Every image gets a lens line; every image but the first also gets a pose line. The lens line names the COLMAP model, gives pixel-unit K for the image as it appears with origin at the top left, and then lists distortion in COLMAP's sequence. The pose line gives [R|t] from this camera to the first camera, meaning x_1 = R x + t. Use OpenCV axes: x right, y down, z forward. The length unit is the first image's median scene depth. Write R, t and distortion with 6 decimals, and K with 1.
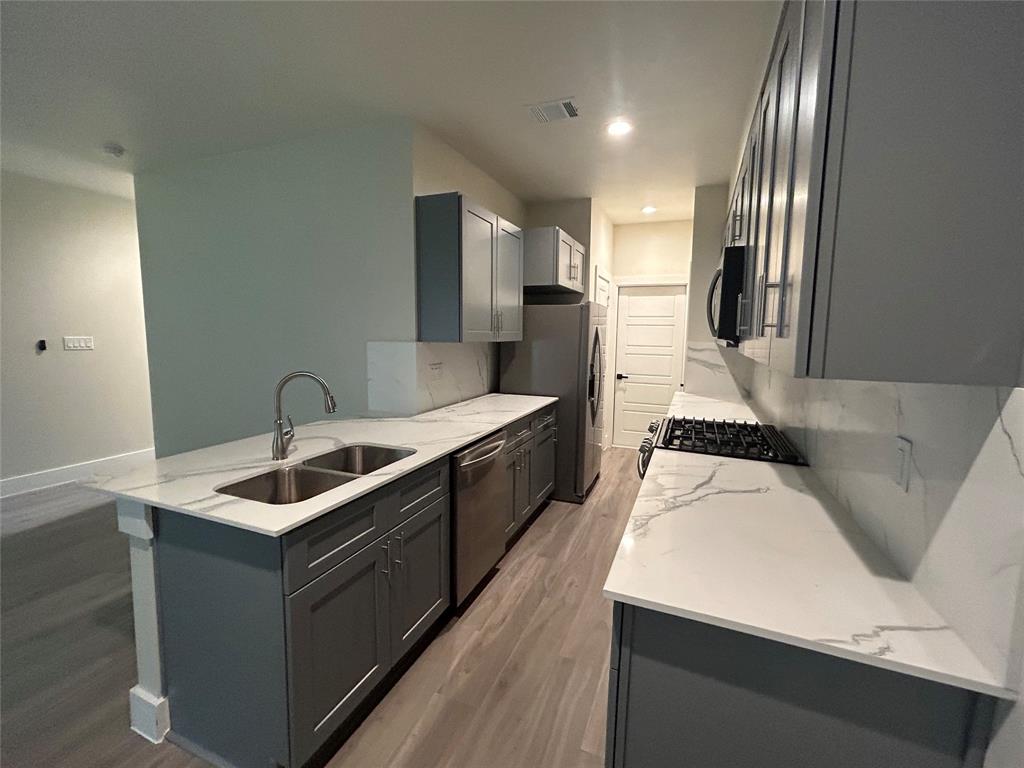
lens RADIAL K [[444.6, 0, 510.6], [0, 444.6, 382.3], [0, 0, 1]] dist [-0.001281, -0.000082]
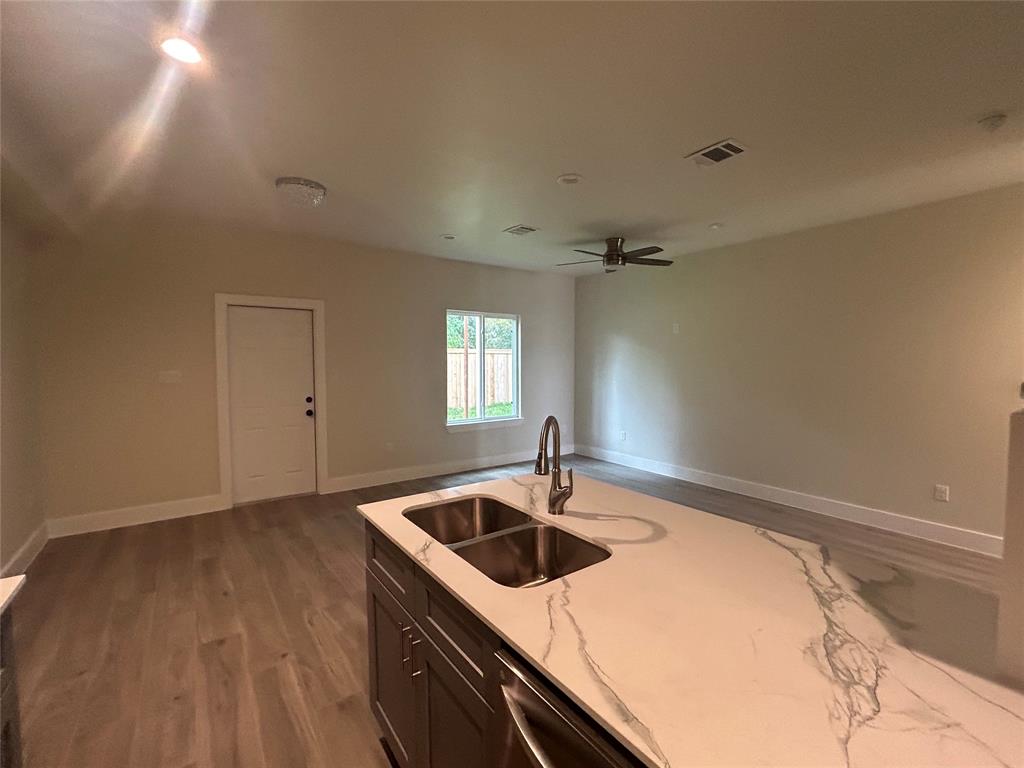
lens RADIAL K [[444.6, 0, 512.5], [0, 444.6, 382.4], [0, 0, 1]] dist [-0.001281, -0.000082]
pose [[-0.525642, 0.040173, -0.849757, 0.304861], [-0.087970, 0.990962, 0.101266, -0.187170], [0.846145, 0.127983, -0.517357, 1.554620]]
